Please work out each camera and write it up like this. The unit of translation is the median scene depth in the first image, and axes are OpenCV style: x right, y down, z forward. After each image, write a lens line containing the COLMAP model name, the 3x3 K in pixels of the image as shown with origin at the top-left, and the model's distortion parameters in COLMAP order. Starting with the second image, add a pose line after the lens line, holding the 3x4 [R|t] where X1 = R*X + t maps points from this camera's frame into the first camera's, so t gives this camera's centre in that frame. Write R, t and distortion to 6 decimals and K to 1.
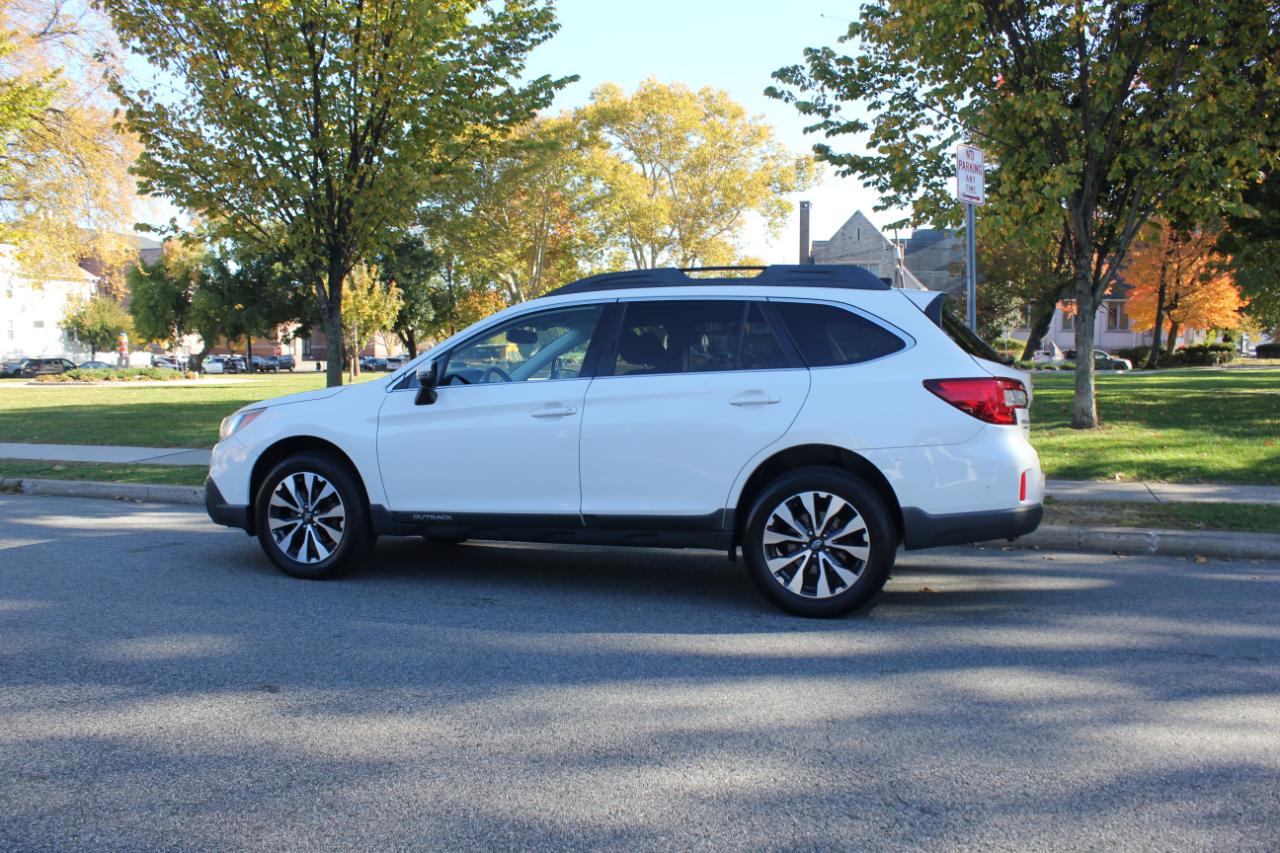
lens RADIAL K [[1071.3, 0, 637.9], [0, 1071.3, 430.1], [0, 0, 1]] dist [-0.168532, 0.157932]
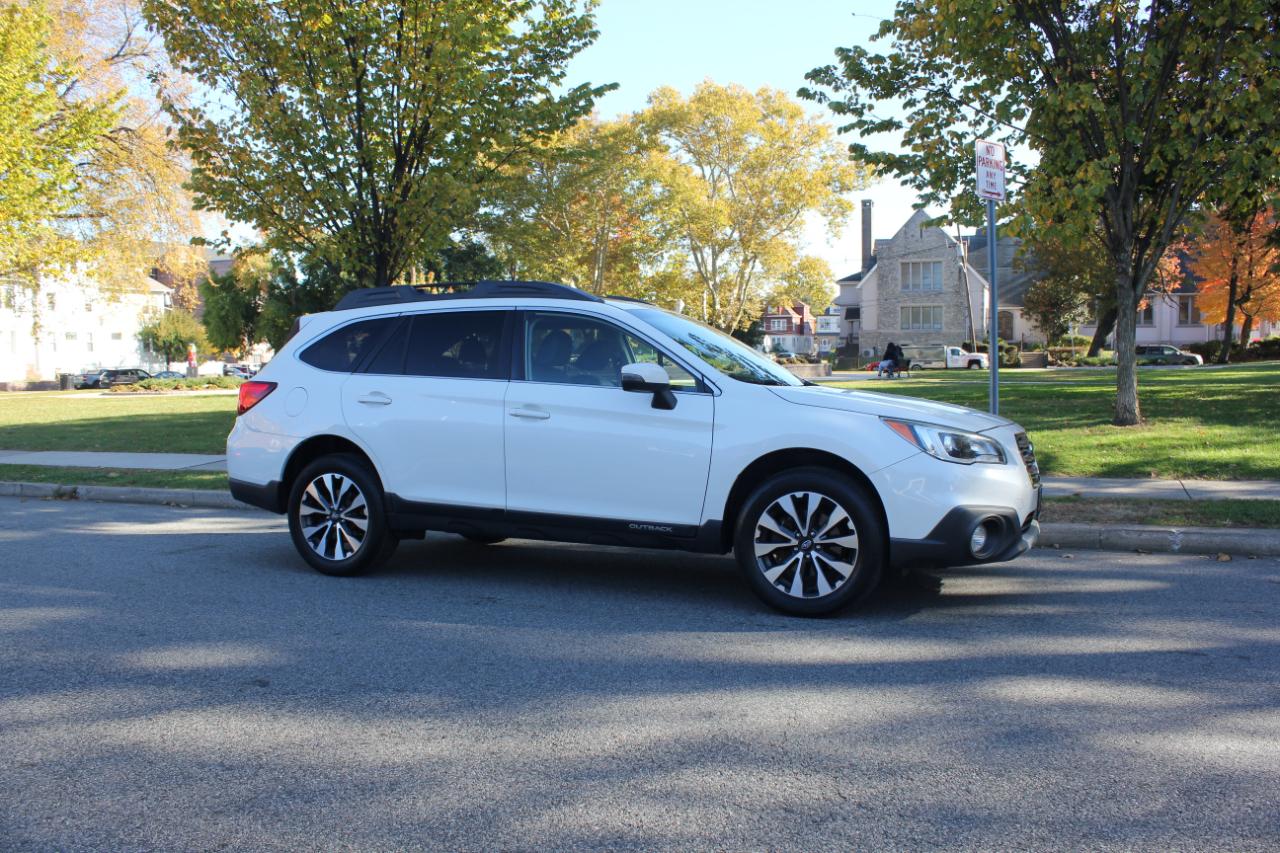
lens RADIAL K [[1068.6, 0, 638.0], [0, 1068.6, 431.5], [0, 0, 1]] dist [-0.169219, 0.159665]
pose [[0.997939, -0.011417, -0.063148, 0.025335], [0.011361, 0.999935, -0.001249, 0.000360], [0.063158, 0.000529, 0.998003, -0.004381]]
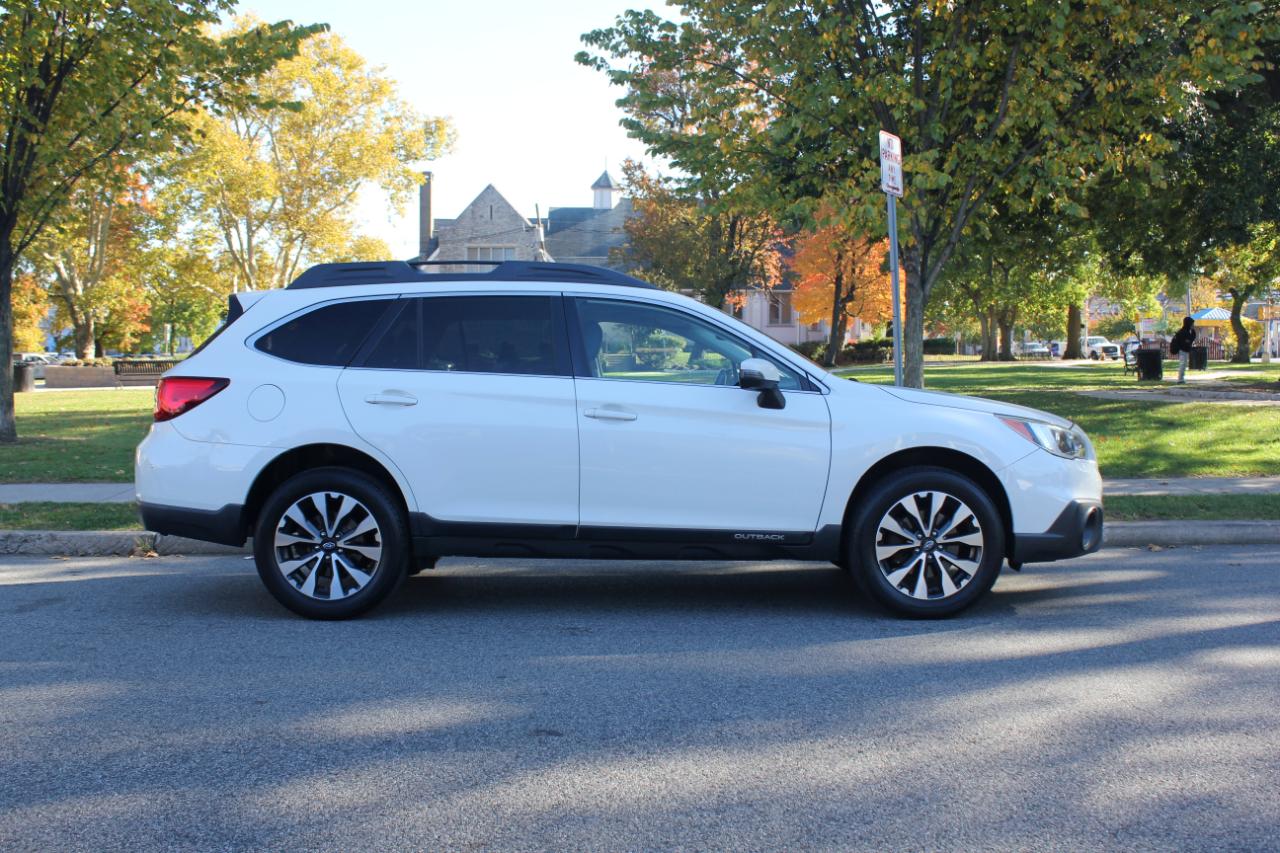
lens RADIAL K [[1282.6, 0, 637.6], [0, 1282.6, 424.2], [0, 0, 1]] dist [-0.134136, 0.155818]
pose [[0.942973, -0.021691, 0.332161, -0.170975], [0.027216, 0.999558, -0.011990, 0.001160], [-0.331754, 0.020347, 0.943147, -0.009689]]
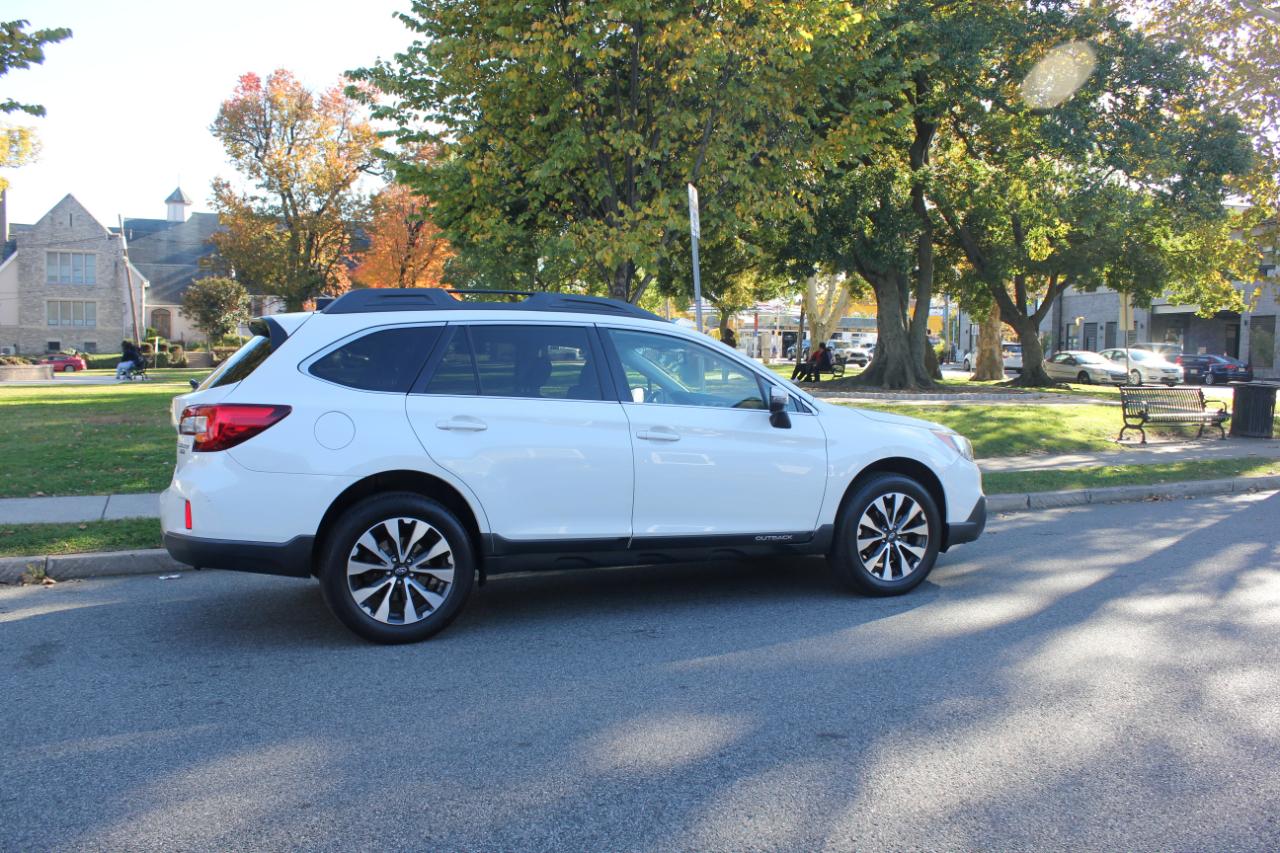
lens RADIAL K [[1071.8, 0, 638.4], [0, 1071.8, 430.9], [0, 0, 1]] dist [-0.167707, 0.157783]
pose [[0.733023, -0.043734, 0.678796, -0.309680], [0.039748, 0.998980, 0.021440, -0.017756], [-0.679041, 0.011265, 0.734014, 0.107778]]
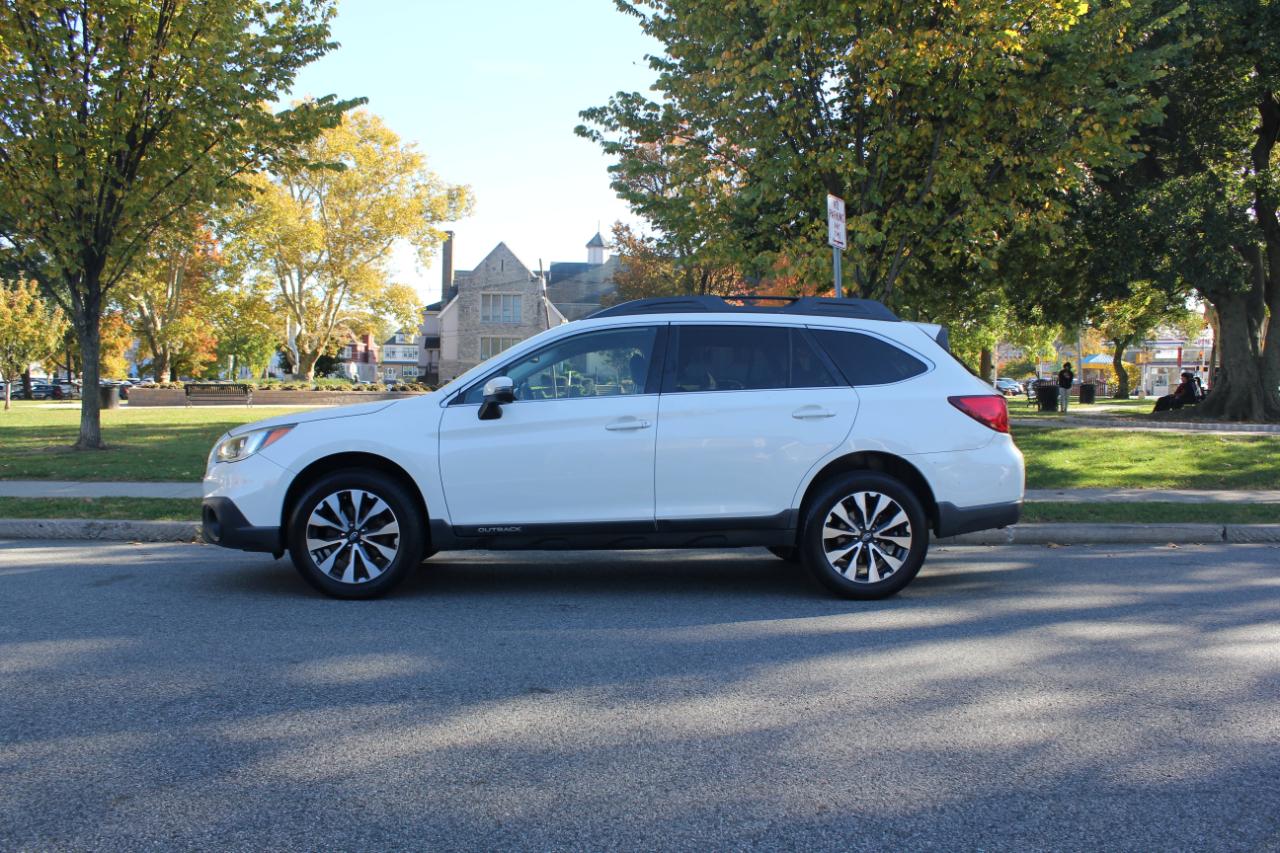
lens RADIAL K [[1071.8, 0, 638.4], [0, 1071.8, 430.9], [0, 0, 1]] dist [-0.167707, 0.157783]
pose [[0.938108, -0.005521, 0.346298, -0.168396], [0.014977, 0.999584, -0.024637, 0.005679], [-0.346018, 0.028299, 0.937801, -0.003719]]
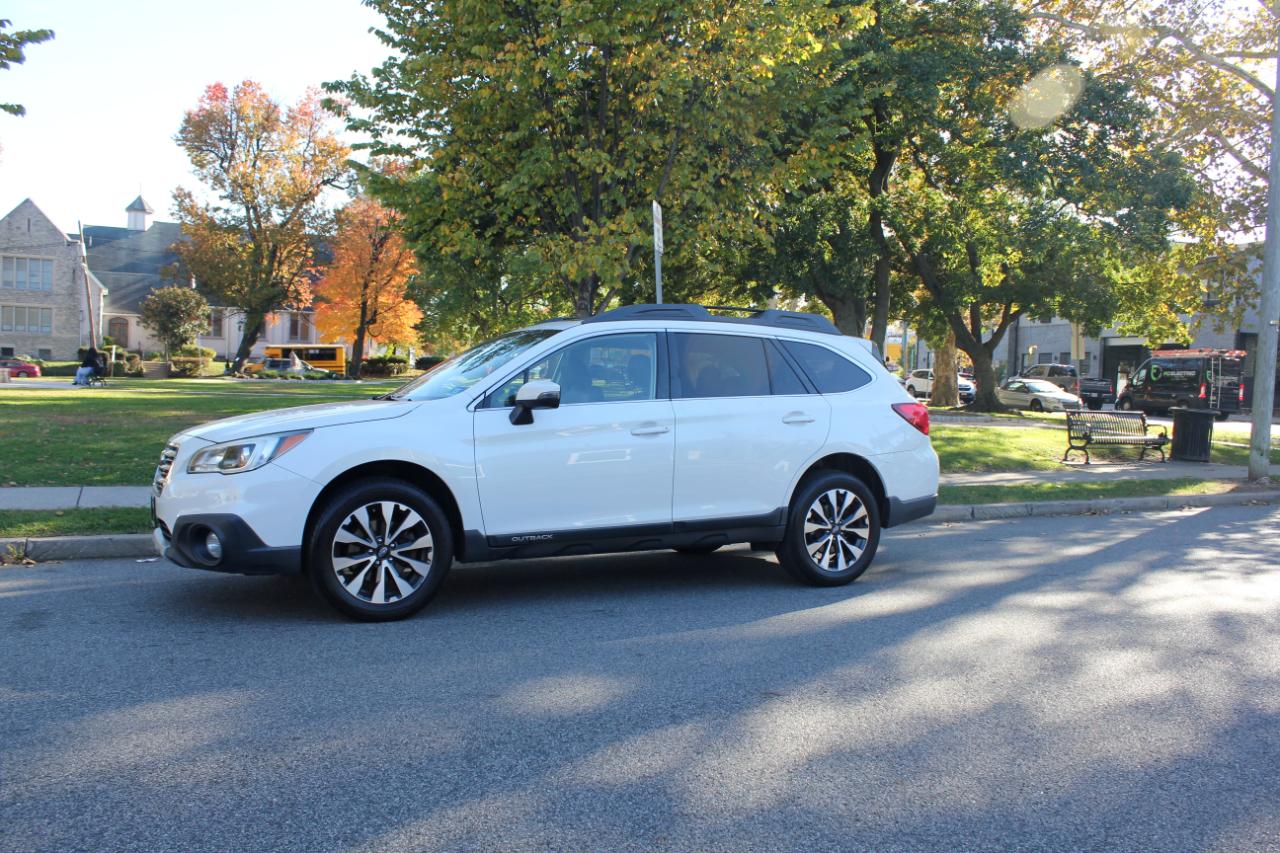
lens RADIAL K [[1072.9, 0, 637.6], [0, 1072.9, 430.4], [0, 0, 1]] dist [-0.166444, 0.156805]
pose [[0.707385, -0.013510, 0.706699, -0.330176], [0.018148, 0.999835, 0.000949, -0.007064], [-0.706596, 0.012154, 0.707513, 0.088724]]
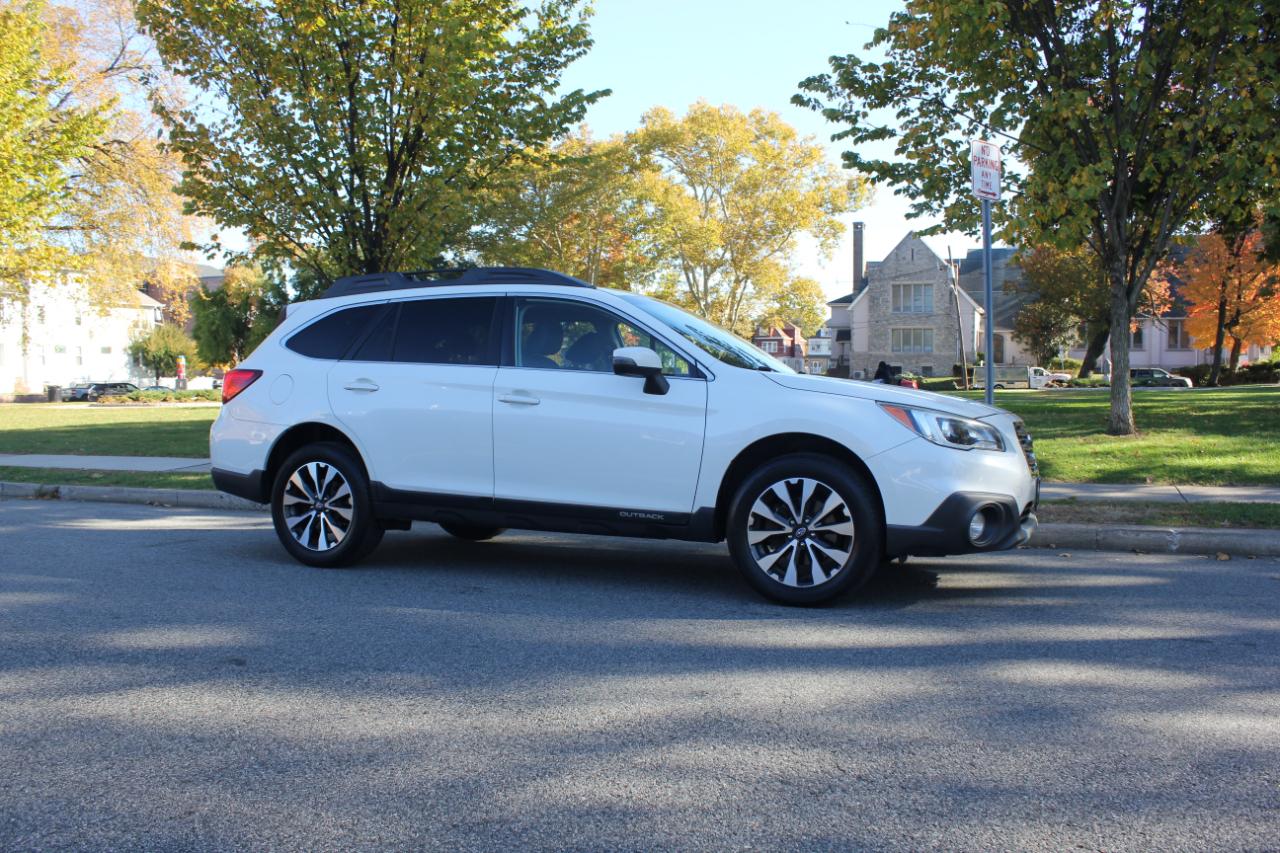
lens RADIAL K [[1068.6, 0, 638.0], [0, 1068.6, 431.5], [0, 0, 1]] dist [-0.169219, 0.159665]
pose [[0.998538, -0.004060, -0.053899, 0.024362], [0.002903, 0.999764, -0.021525, 0.012952], [0.053973, 0.021337, 0.998314, 0.003459]]
